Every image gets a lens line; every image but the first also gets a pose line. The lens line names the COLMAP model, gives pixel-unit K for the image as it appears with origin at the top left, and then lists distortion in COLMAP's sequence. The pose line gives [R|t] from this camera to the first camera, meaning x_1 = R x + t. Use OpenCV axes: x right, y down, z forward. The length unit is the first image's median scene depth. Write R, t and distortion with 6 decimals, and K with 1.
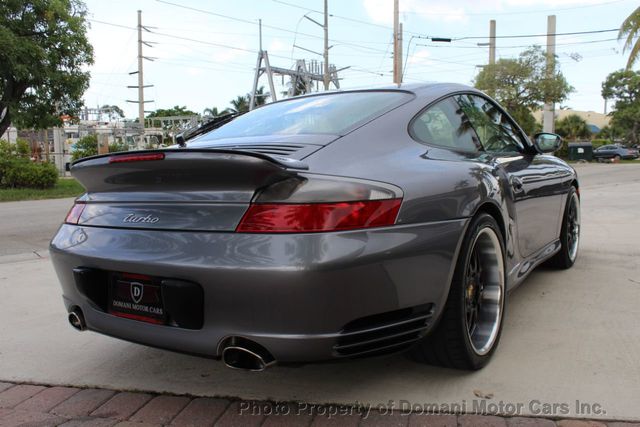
lens RADIAL K [[581.5, 0, 319.7], [0, 581.5, 226.2], [0, 0, 1]] dist [-0.081742, 0.000000]
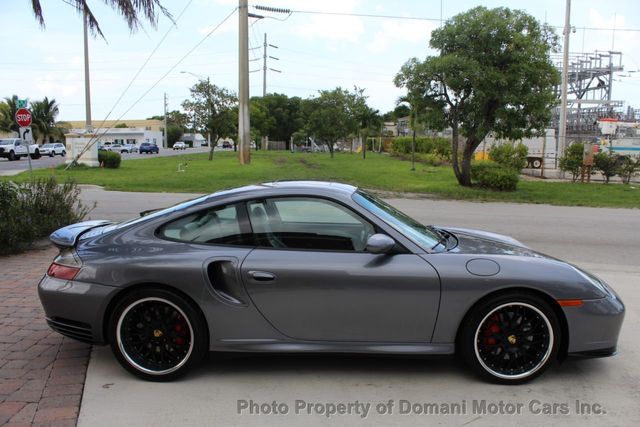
lens RADIAL K [[536.5, 0, 320.9], [0, 536.5, 220.9], [0, 0, 1]] dist [-0.172745, 0.165124]
pose [[0.526227, 0.147095, -0.837525, 1.521035], [-0.126641, 0.987498, 0.093865, -0.356056], [0.840861, 0.056670, 0.538277, 0.527688]]
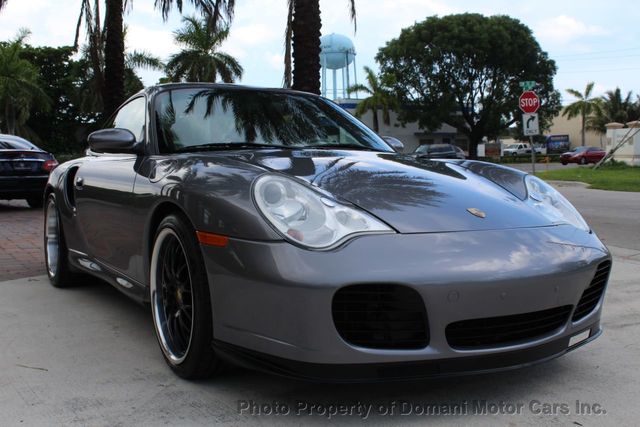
lens RADIAL K [[700.0, 0, 322.7], [0, 700.0, 219.8], [0, 0, 1]] dist [-0.060819, 0.000000]
pose [[-0.427328, 0.104417, -0.898047, 1.547186], [-0.097320, 0.982224, 0.160513, -0.297368], [0.898843, 0.155990, -0.409570, 2.245747]]
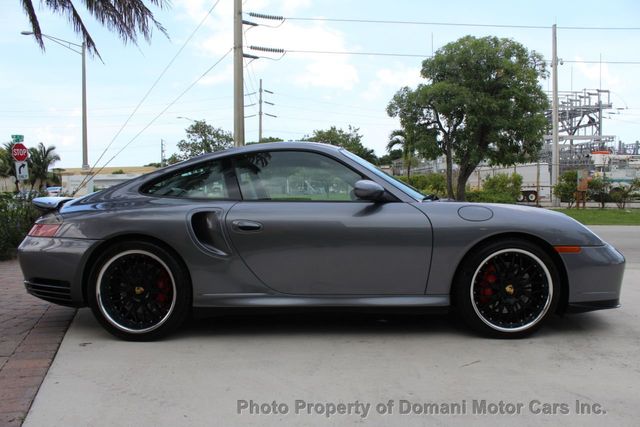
lens RADIAL K [[536.5, 0, 319.8], [0, 536.5, 222.1], [0, 0, 1]] dist [-0.172745, 0.165124]
pose [[0.530223, 0.065913, -0.845292, 1.528957], [-0.111379, 0.993749, 0.007625, -0.120093], [0.840511, 0.090104, 0.534250, 0.585202]]
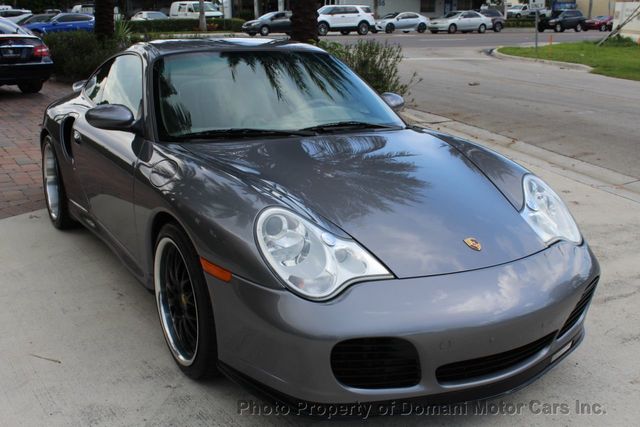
lens RADIAL K [[700.0, 0, 320.4], [0, 700.0, 227.3], [0, 0, 1]] dist [-0.060819, 0.000000]
pose [[-0.426320, 0.288148, -0.857451, 1.523647], [-0.117098, 0.922351, 0.368179, -0.527247], [0.896961, 0.257368, -0.359475, 2.197795]]
